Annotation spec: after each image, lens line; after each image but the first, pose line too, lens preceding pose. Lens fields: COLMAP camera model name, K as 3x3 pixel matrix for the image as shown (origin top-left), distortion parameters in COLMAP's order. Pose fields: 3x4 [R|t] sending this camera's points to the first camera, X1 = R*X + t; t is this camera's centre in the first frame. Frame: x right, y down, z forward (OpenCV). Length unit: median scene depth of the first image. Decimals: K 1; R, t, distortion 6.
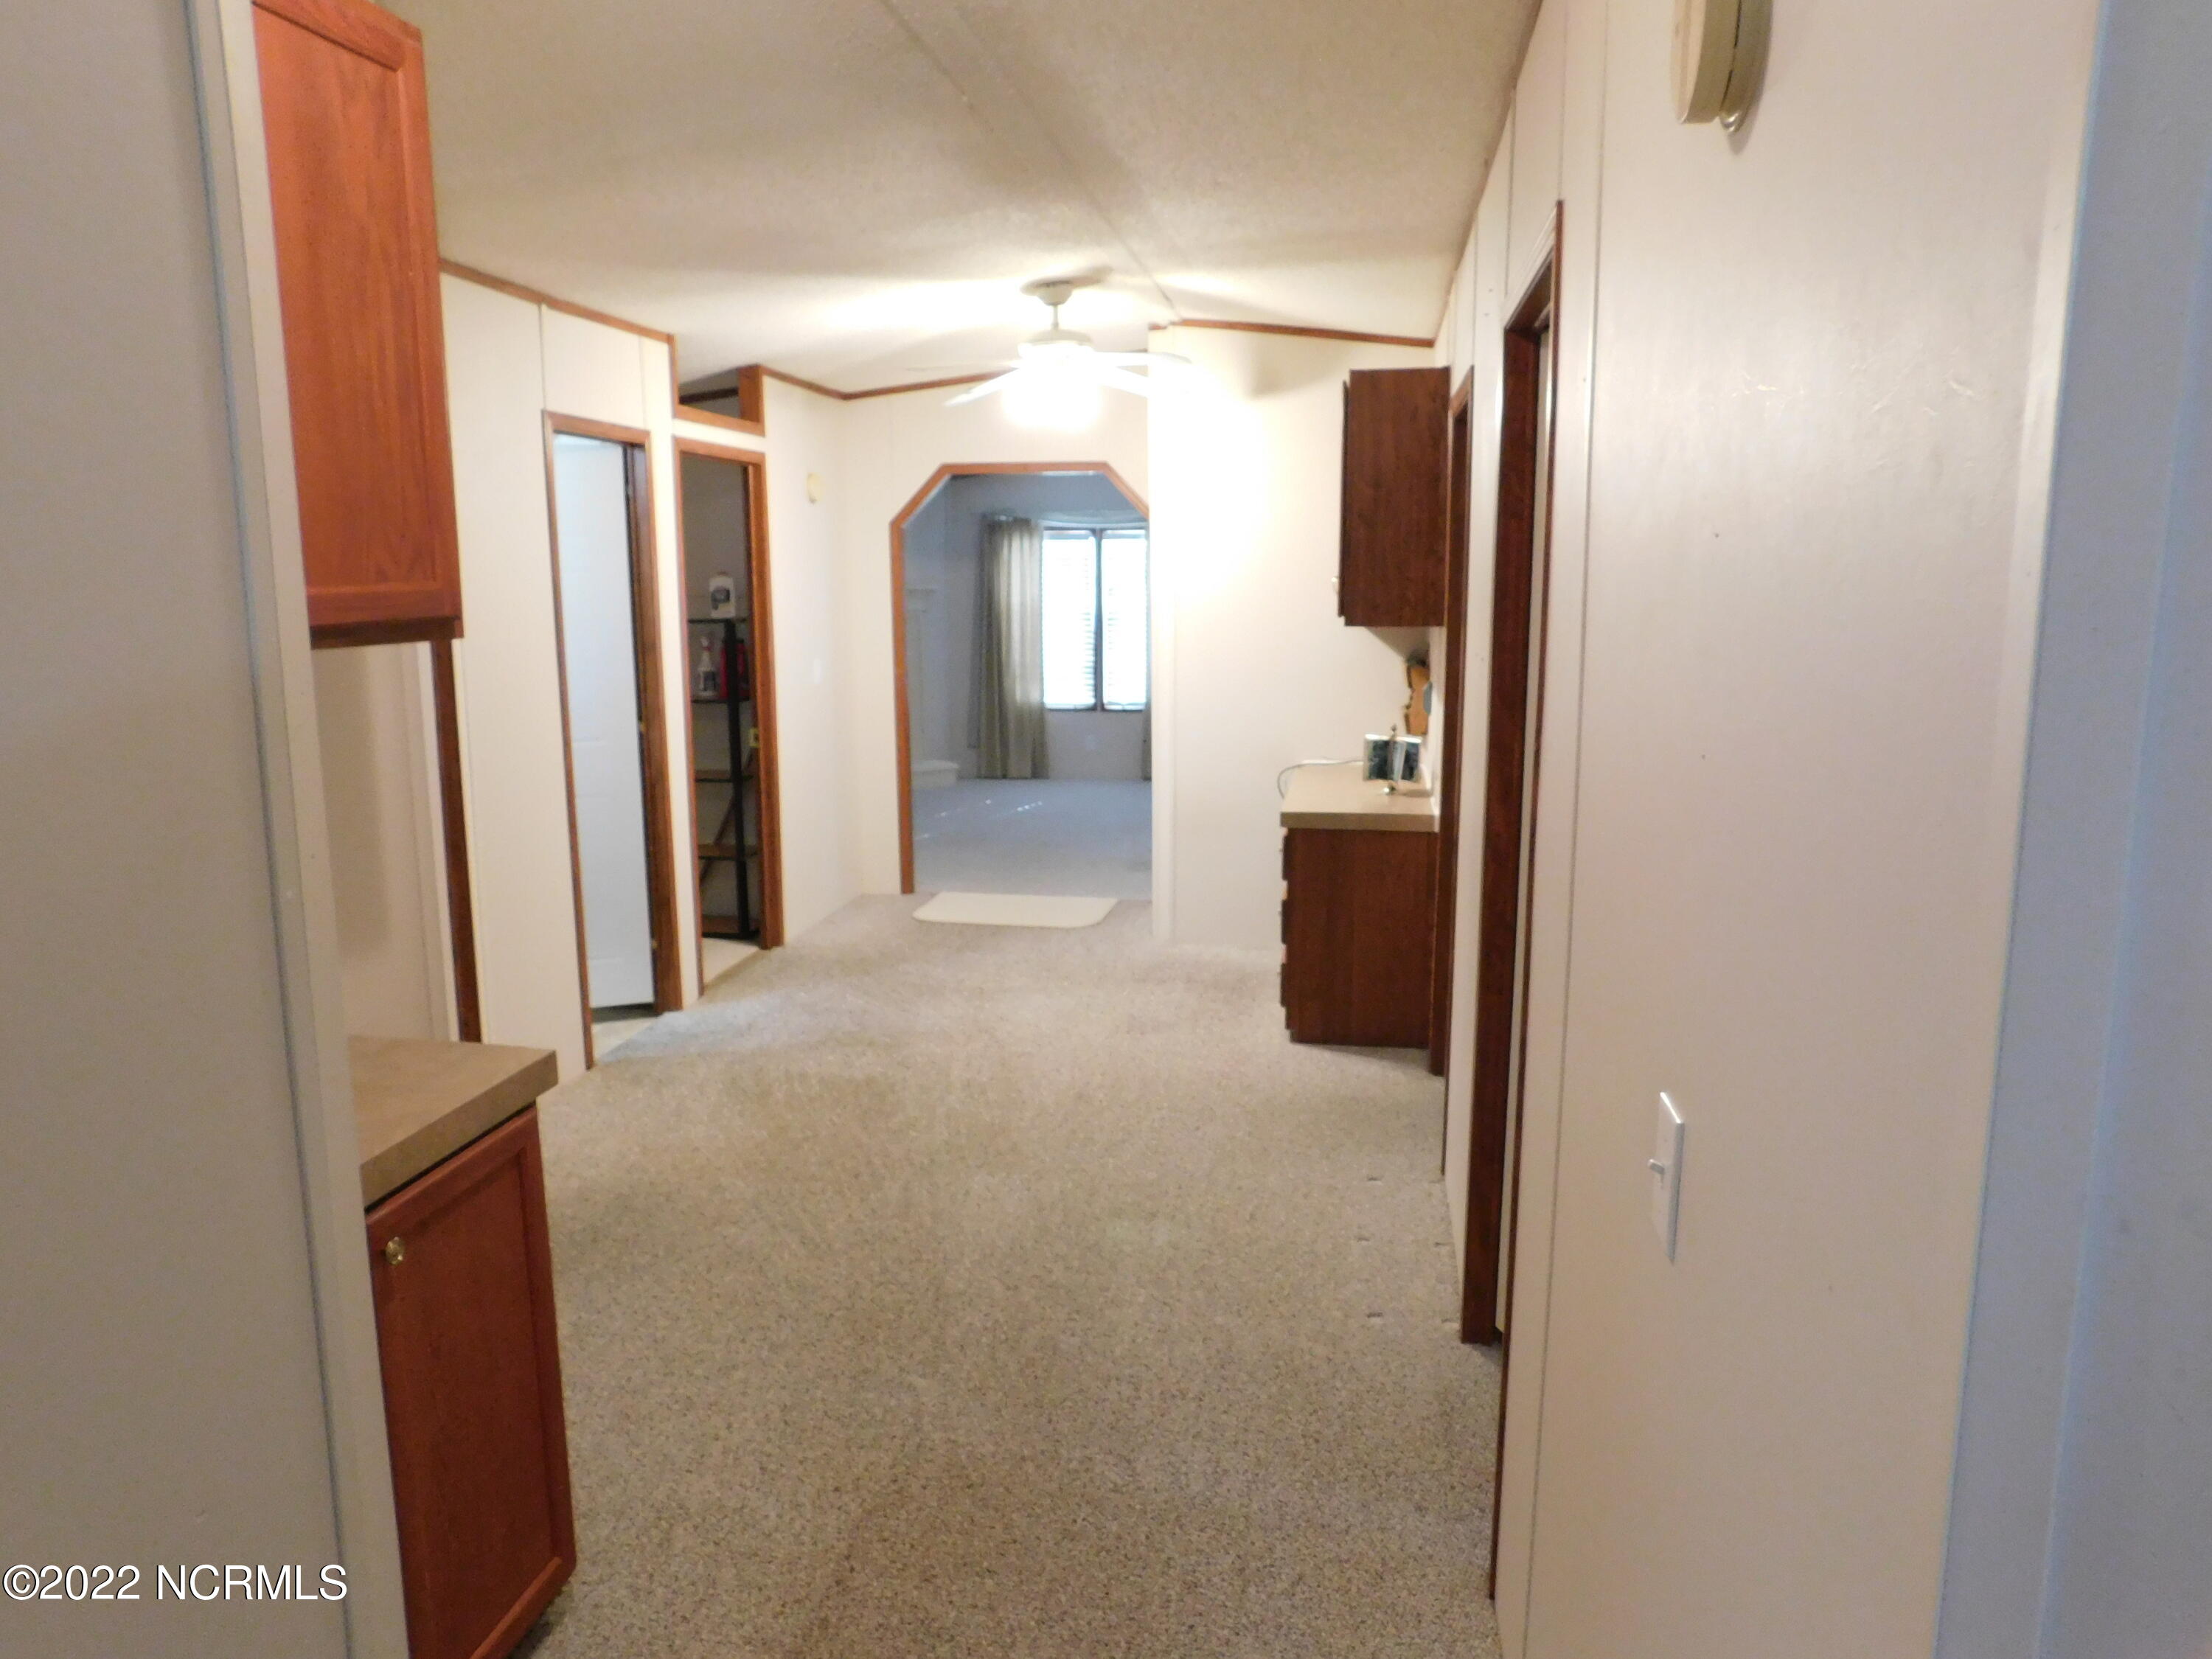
lens RADIAL K [[1518.4, 0, 1103.0], [0, 1518.4, 829.9], [0, 0, 1]] dist [-0.038548, 0.007856]
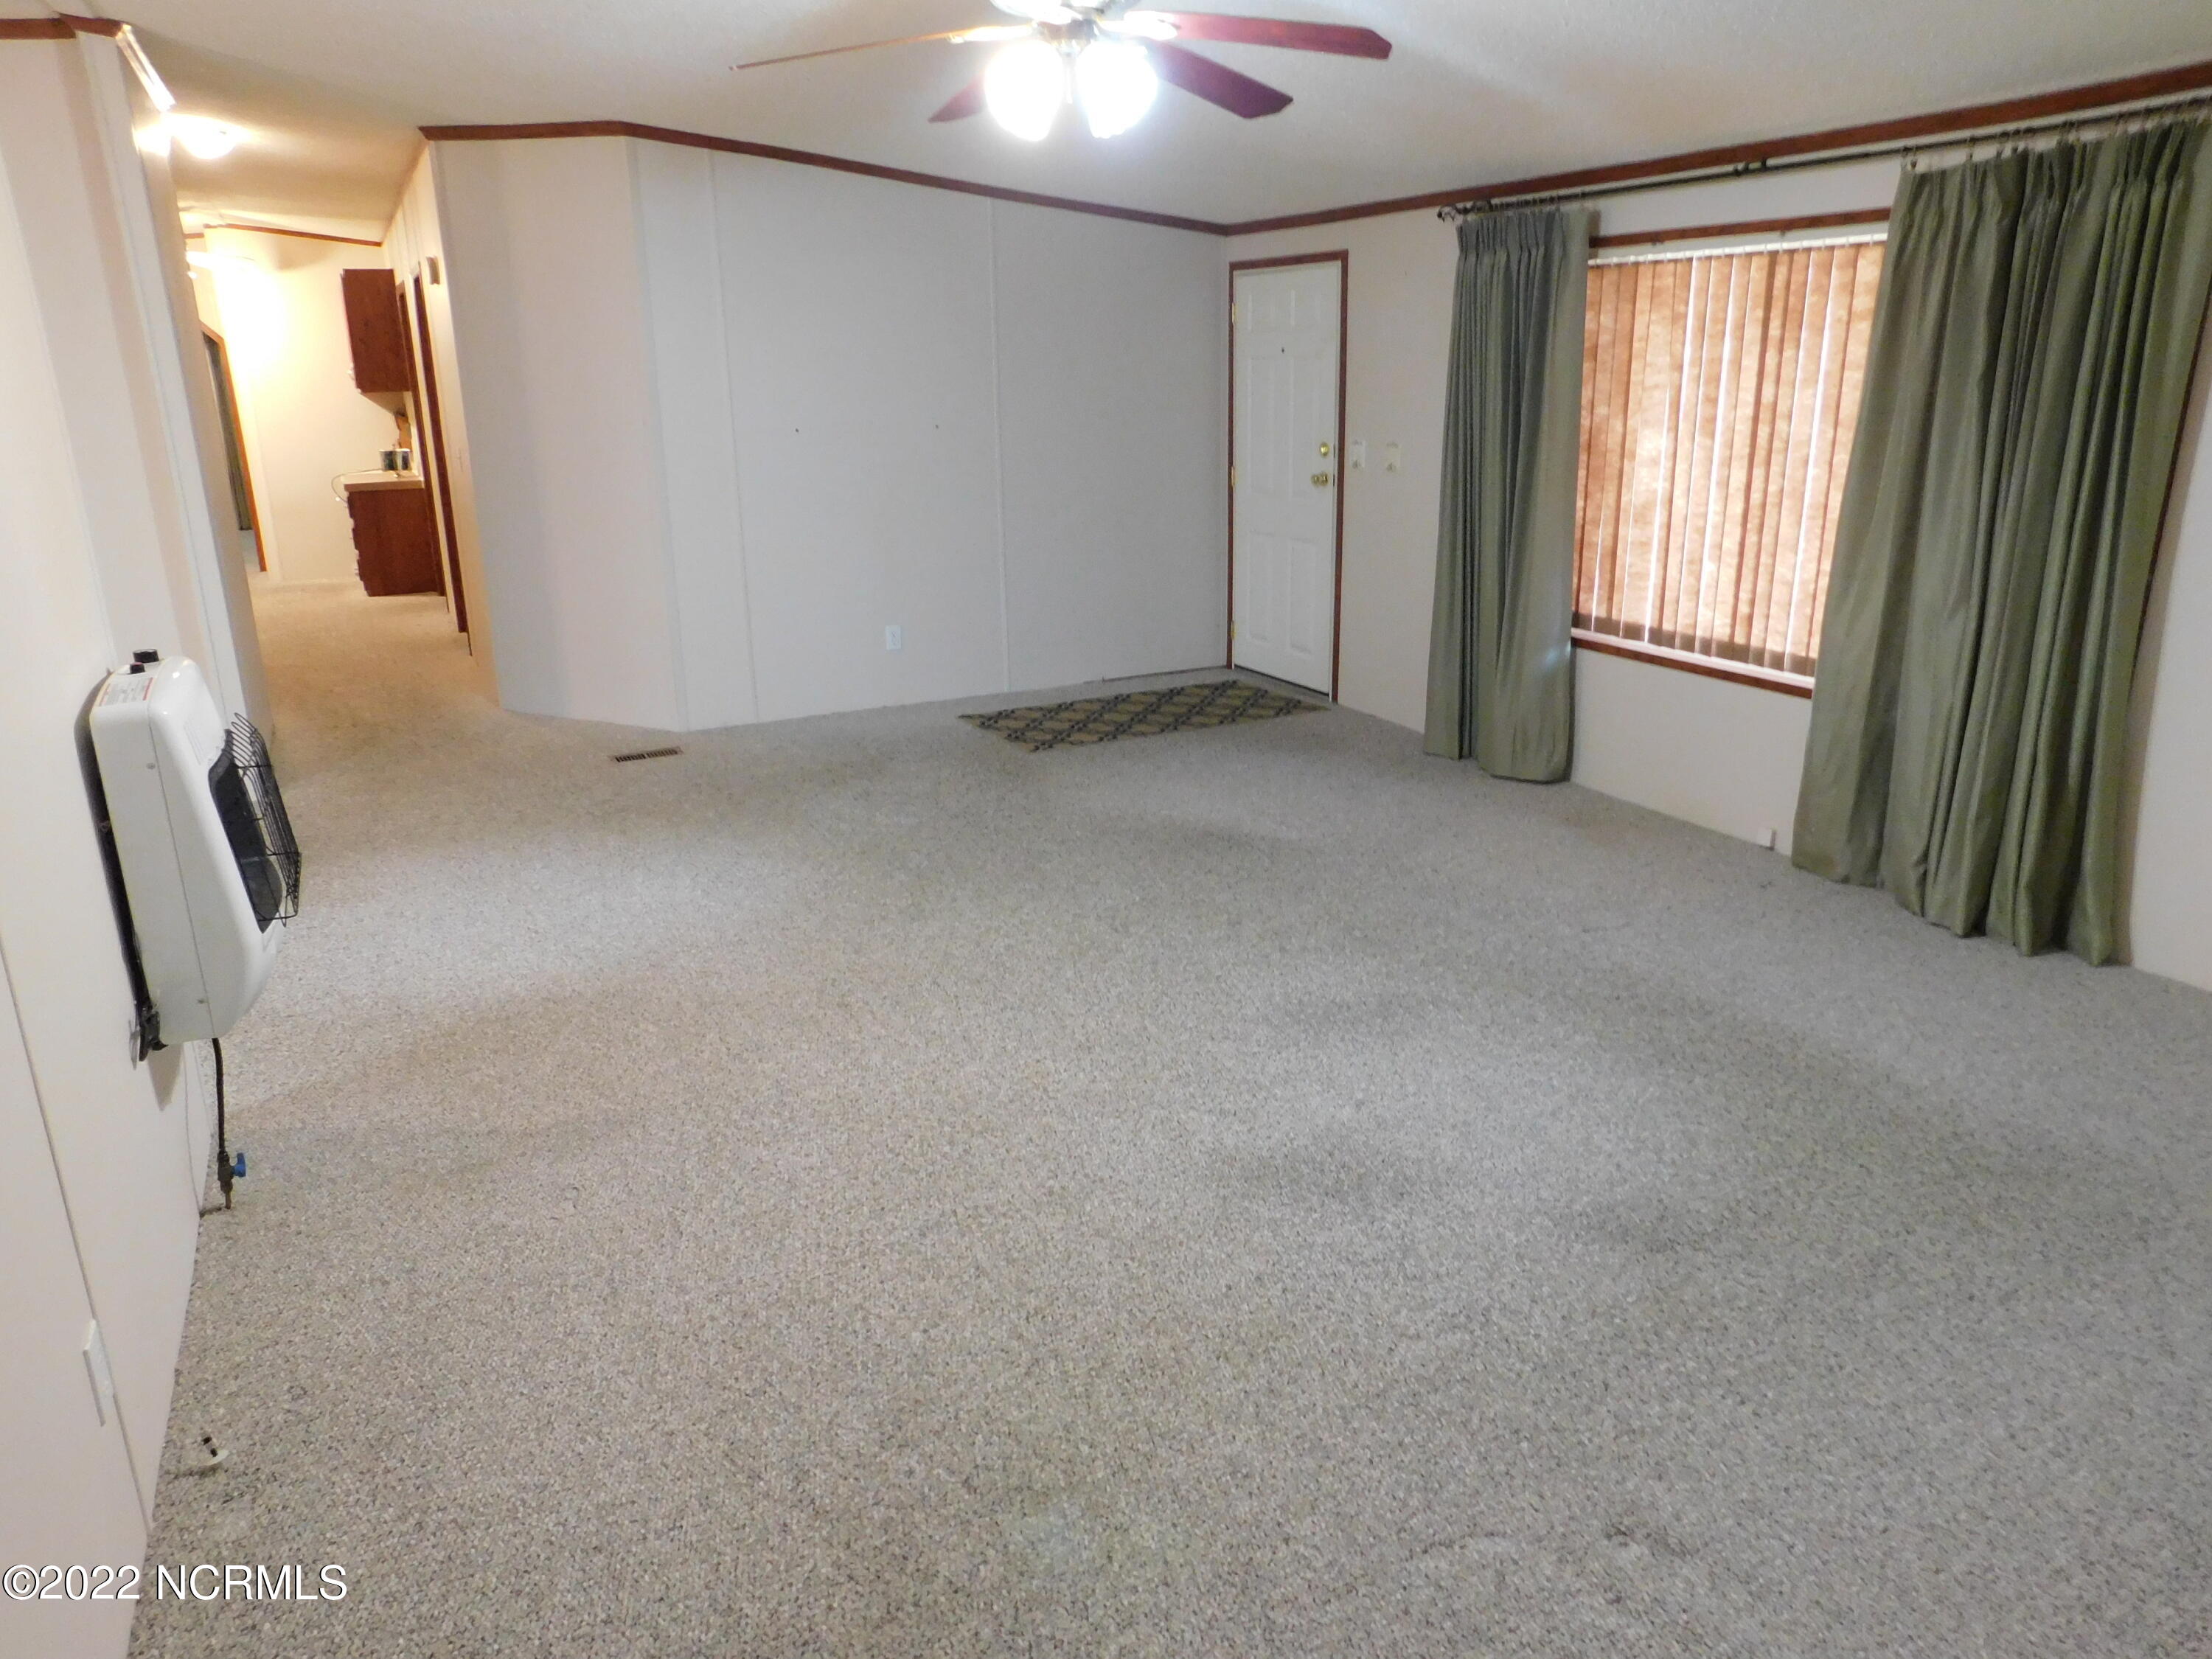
lens RADIAL K [[1453.0, 0, 1095.9], [0, 1453.0, 828.8], [0, 0, 1]] dist [-0.075960, 0.047831]
pose [[0.798554, -0.189891, 0.571185, -0.256011], [0.110567, 0.979063, 0.170911, 0.224250], [-0.591681, -0.073327, 0.802830, -1.175760]]
